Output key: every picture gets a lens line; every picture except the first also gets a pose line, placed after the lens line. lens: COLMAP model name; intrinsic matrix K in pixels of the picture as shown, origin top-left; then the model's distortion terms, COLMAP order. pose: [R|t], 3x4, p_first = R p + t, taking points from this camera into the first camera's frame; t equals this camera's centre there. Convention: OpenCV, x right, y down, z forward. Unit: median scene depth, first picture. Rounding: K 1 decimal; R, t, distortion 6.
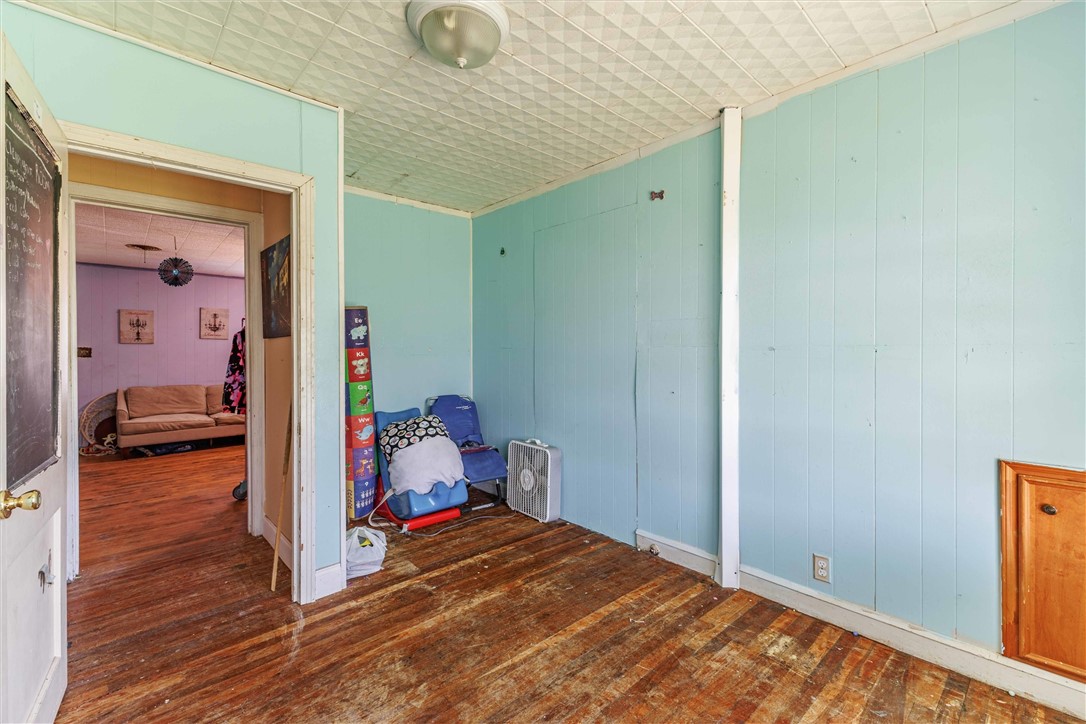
lens RADIAL K [[476.5, 0, 531.9], [0, 476.5, 356.9], [0, 0, 1]] dist [-0.001988, 0.000372]
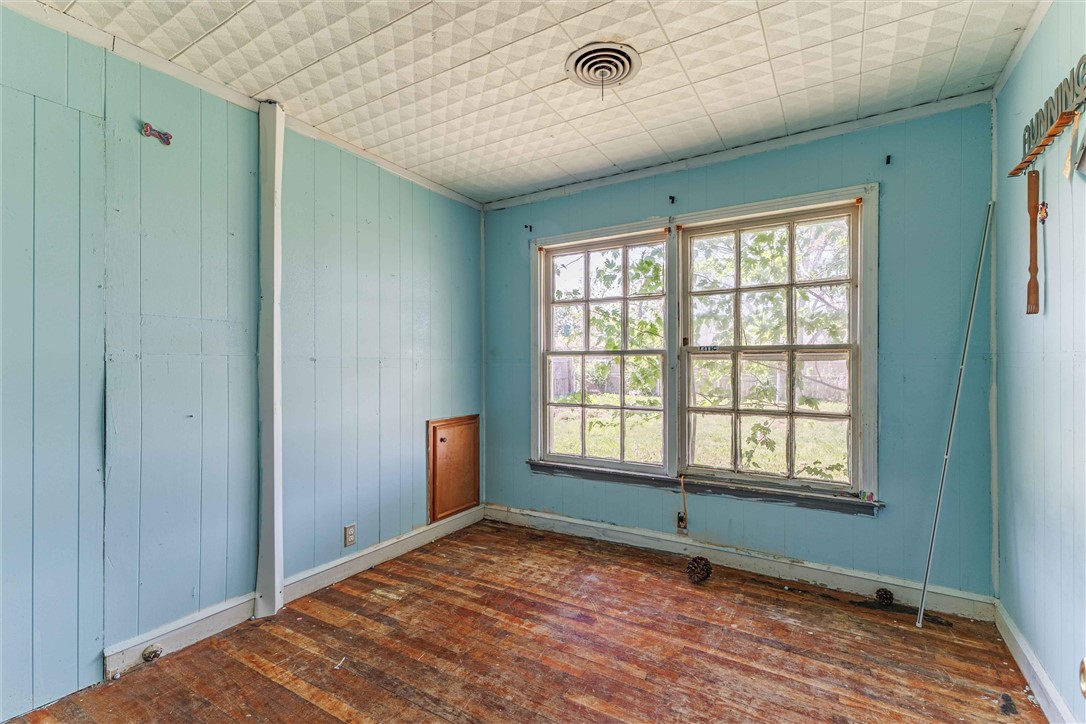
lens RADIAL K [[476.5, 0, 532.1], [0, 476.5, 362.1], [0, 0, 1]] dist [-0.001988, 0.000372]
pose [[-0.286309, 0.002993, 0.958133, -0.765416], [0.005039, 0.999986, -0.001618, -0.007140], [-0.958124, 0.004365, -0.286320, 0.939818]]
